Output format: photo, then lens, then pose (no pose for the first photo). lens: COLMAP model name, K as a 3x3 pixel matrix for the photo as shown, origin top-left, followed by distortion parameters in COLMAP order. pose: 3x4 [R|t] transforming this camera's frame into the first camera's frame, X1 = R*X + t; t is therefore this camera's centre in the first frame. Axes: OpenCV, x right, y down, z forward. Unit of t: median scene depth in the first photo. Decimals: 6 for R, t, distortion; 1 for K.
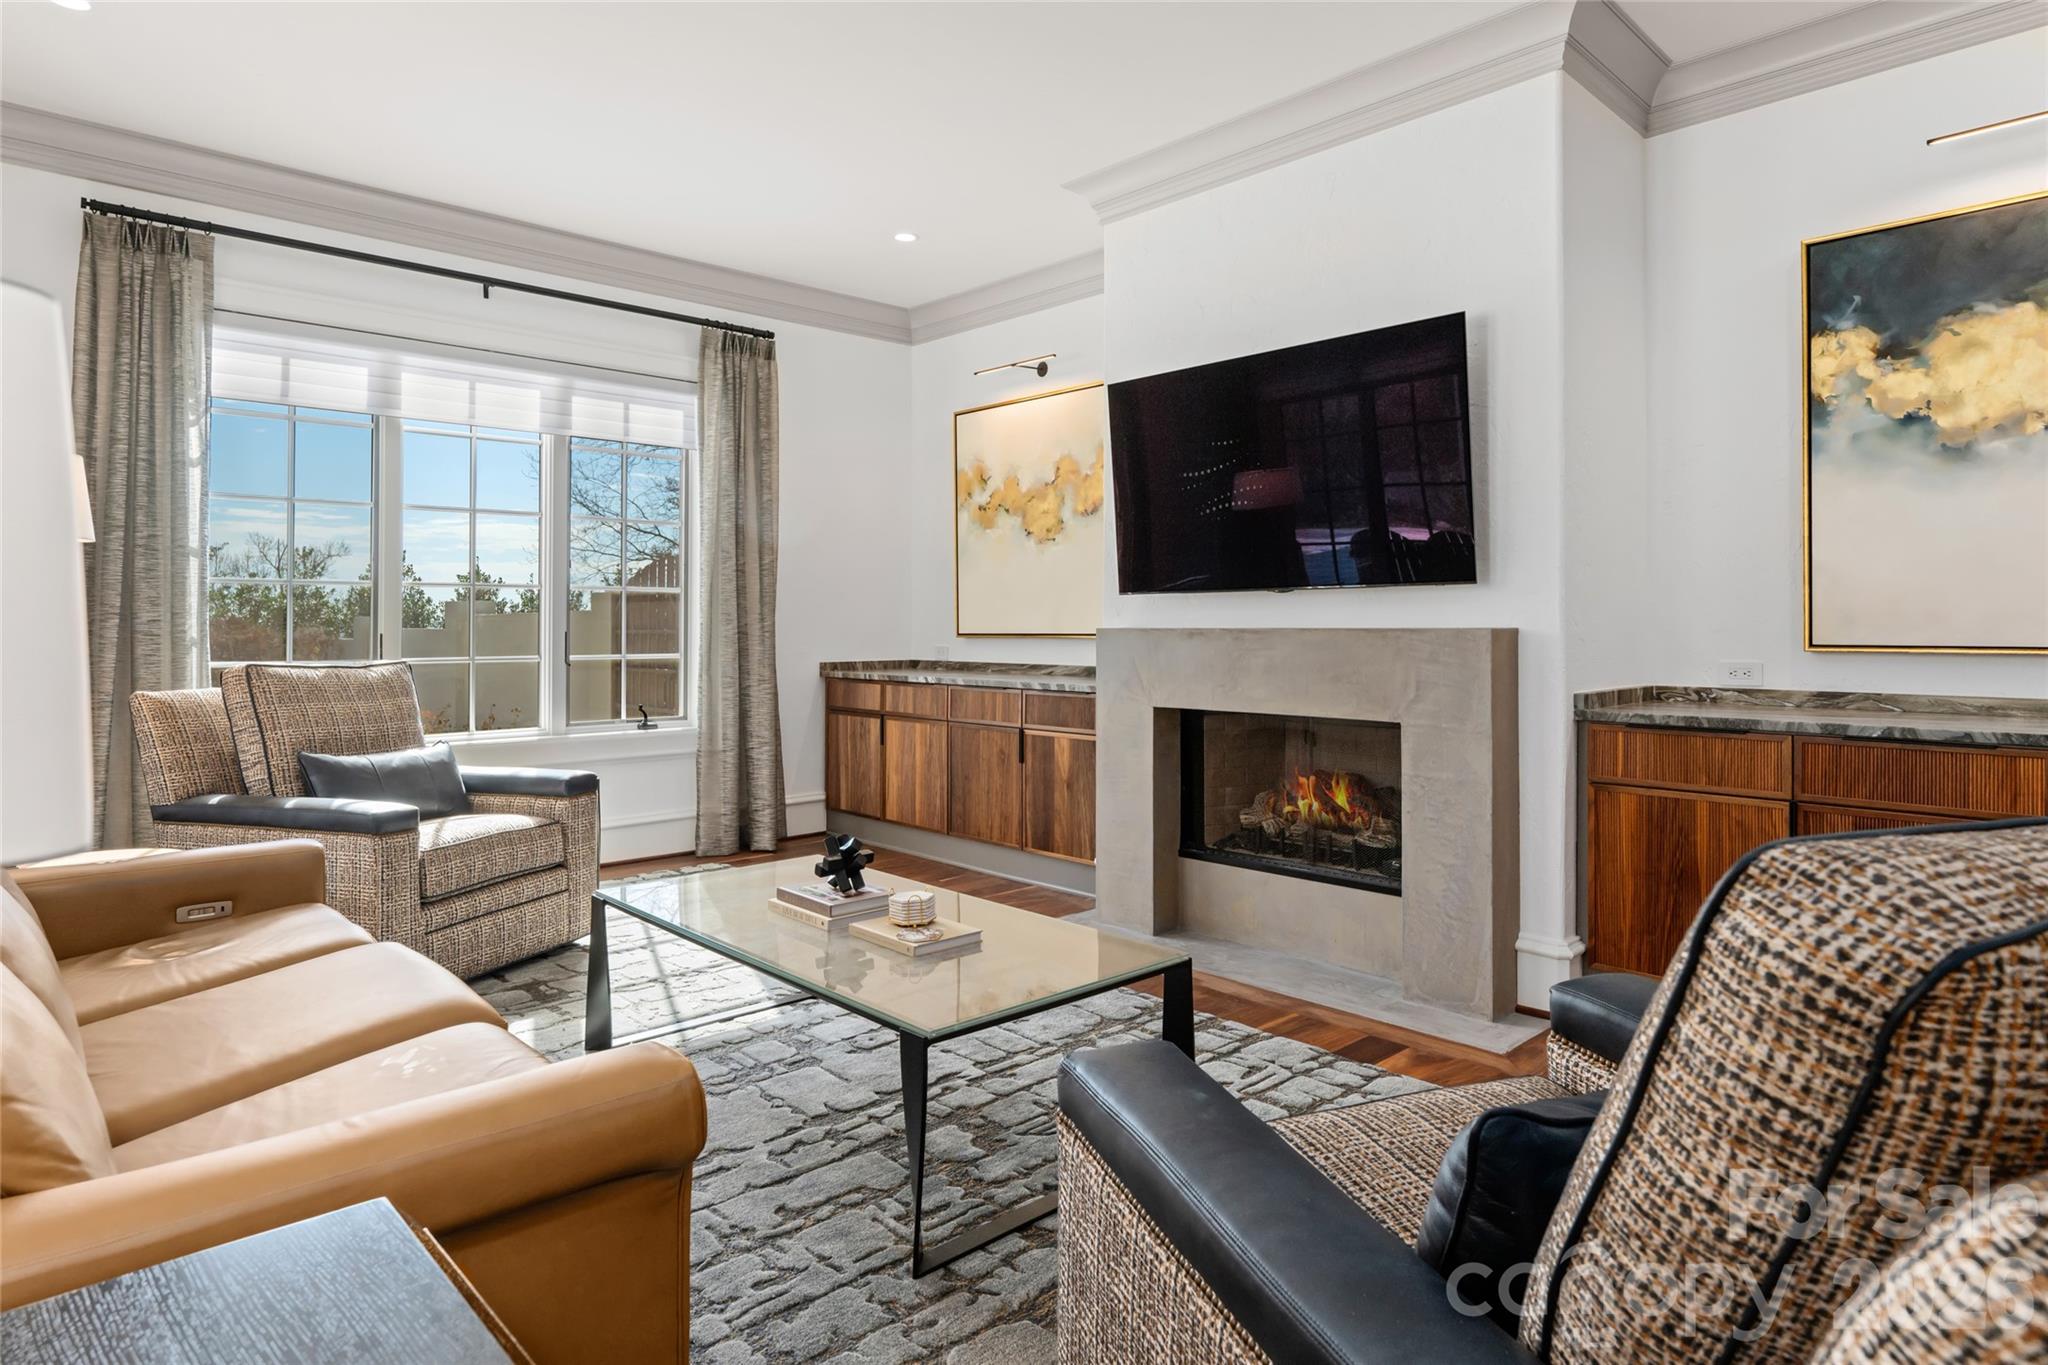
lens RADIAL K [[1156.1, 0, 1025.3], [0, 1156.1, 609.5], [0, 0, 1]] dist [0.003996, 0.000939]
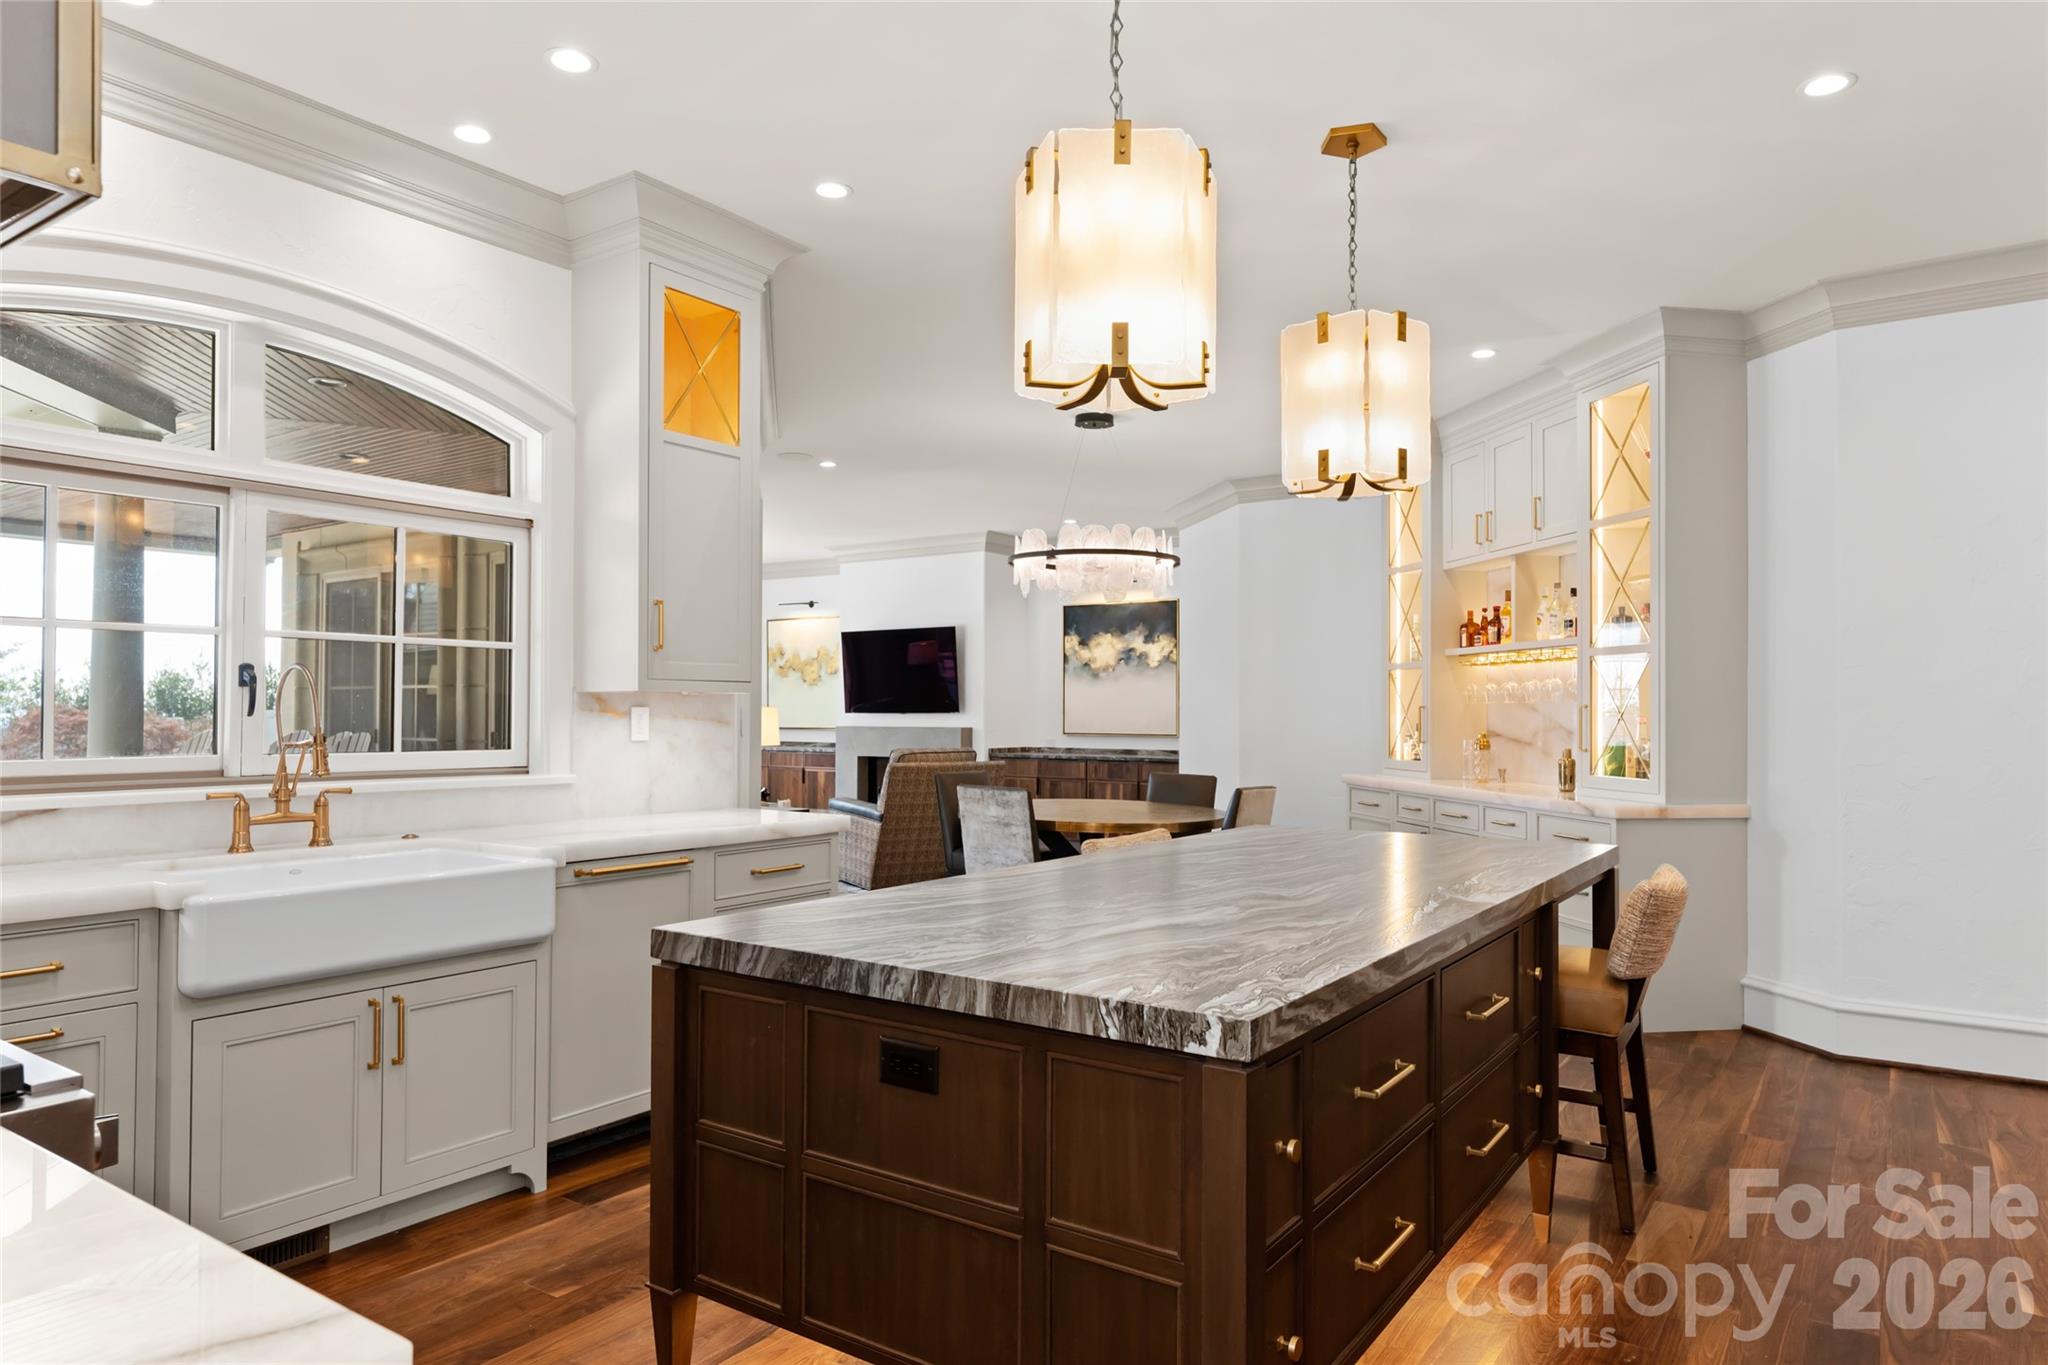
lens RADIAL K [[1265.6, 0, 1024.0], [0, 1265.6, 682.5], [0, 0, 1]] dist [-0.001763, -0.000330]
pose [[0.977723, 0.010543, 0.209633, -0.122627], [-0.008059, 0.999887, -0.012696, -0.049374], [-0.209743, 0.010724, 0.977698, -1.865256]]
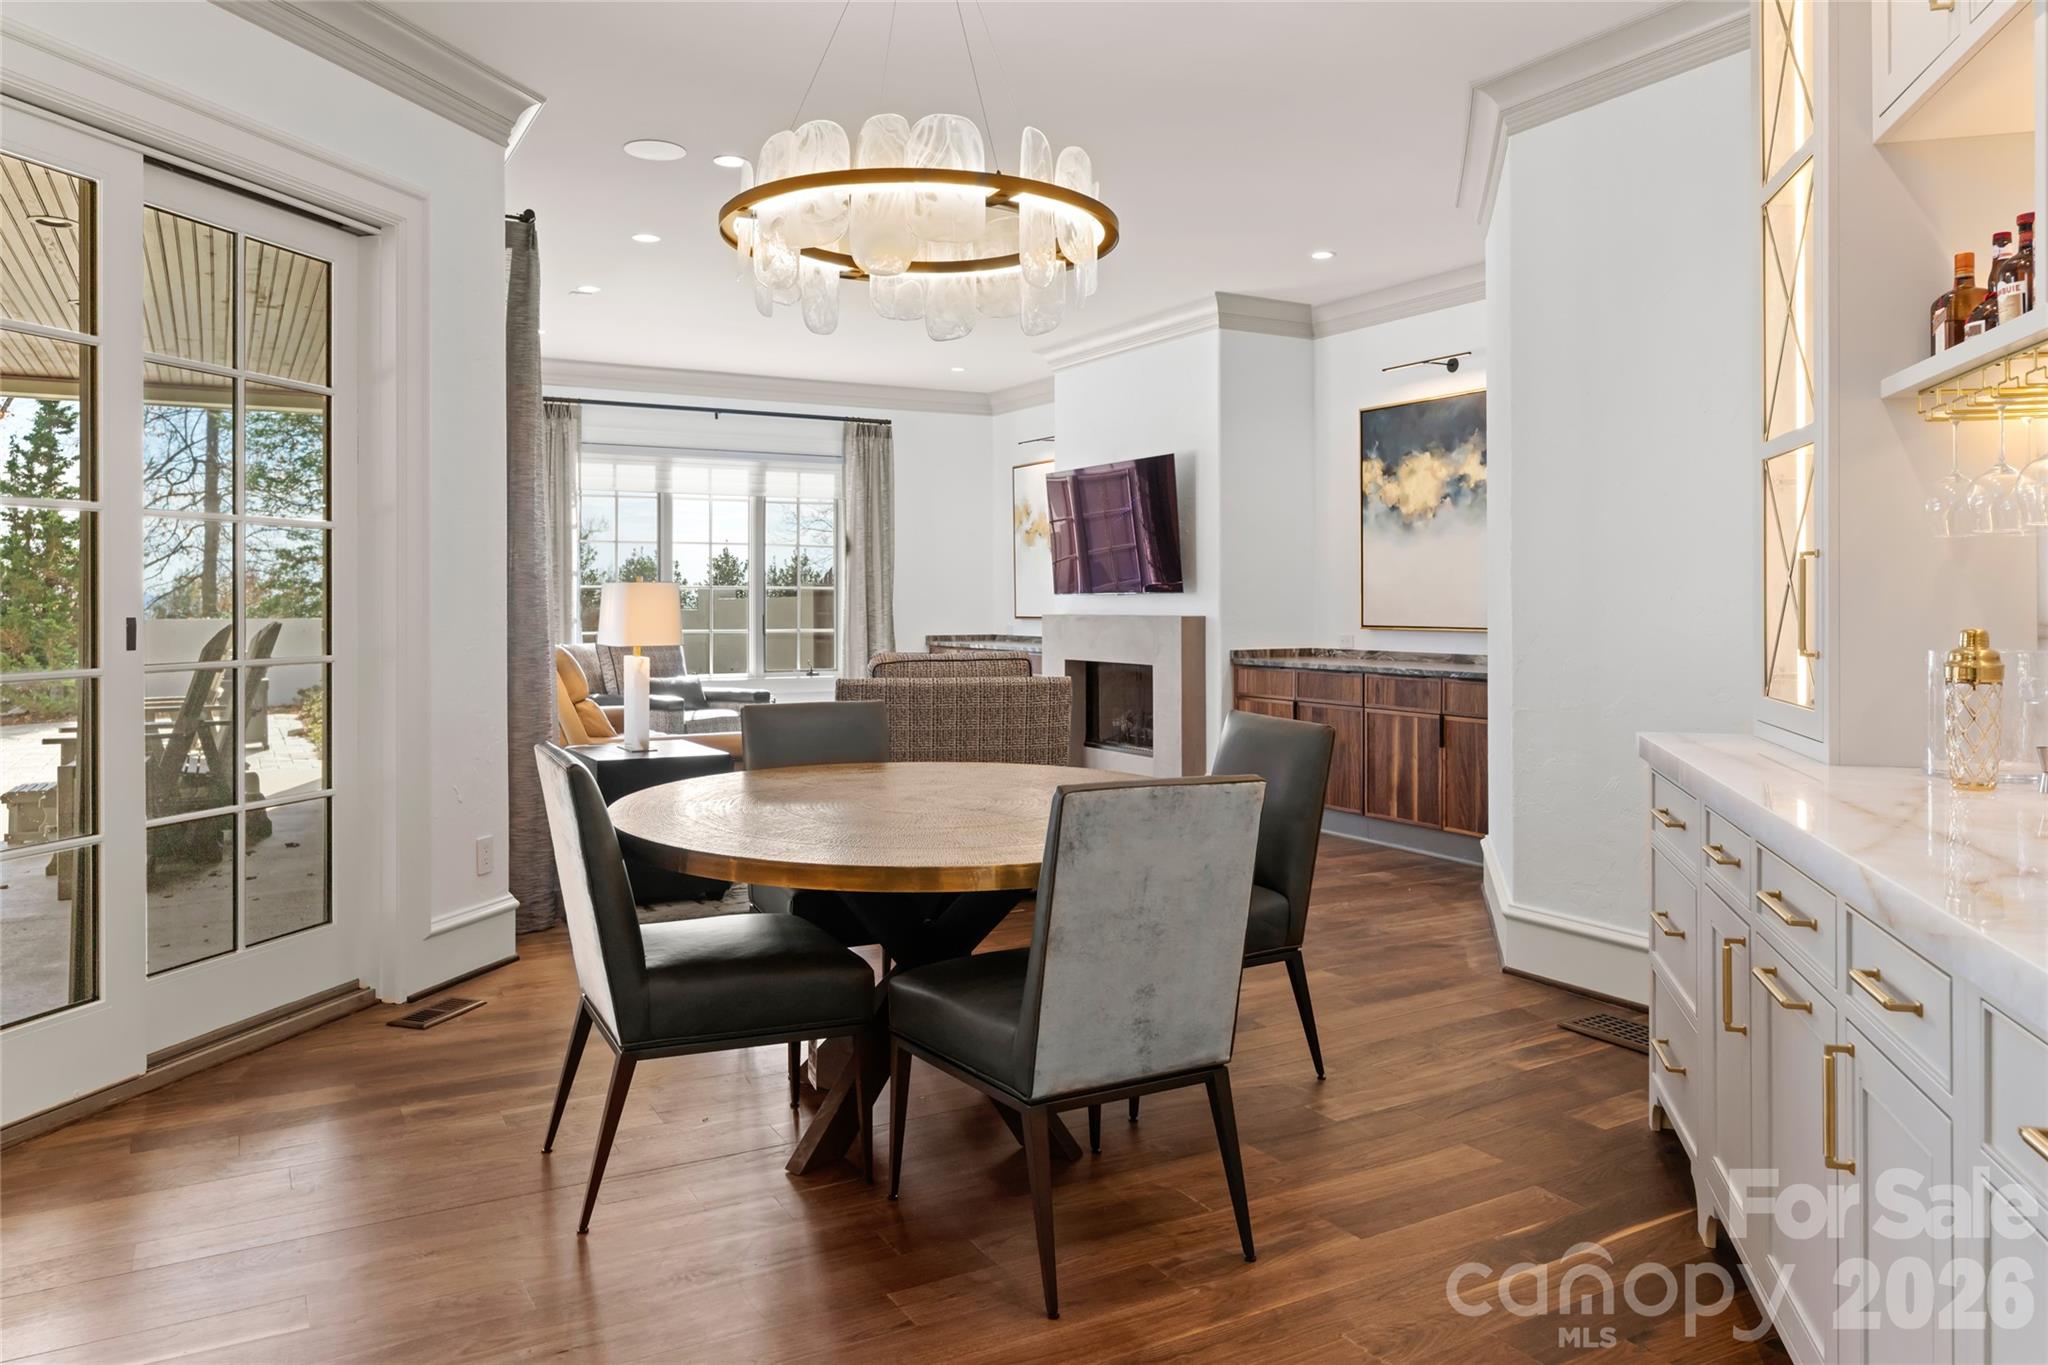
lens RADIAL K [[1397.8, 0, 1026.0], [0, 1397.8, 600.6], [0, 0, 1]] dist [-0.006894, -0.002300]
pose [[0.972384, -0.000637, -0.233385, 0.534468], [0.003752, 0.999910, 0.012904, -0.032050], [0.233356, -0.013424, 0.972299, -1.049779]]
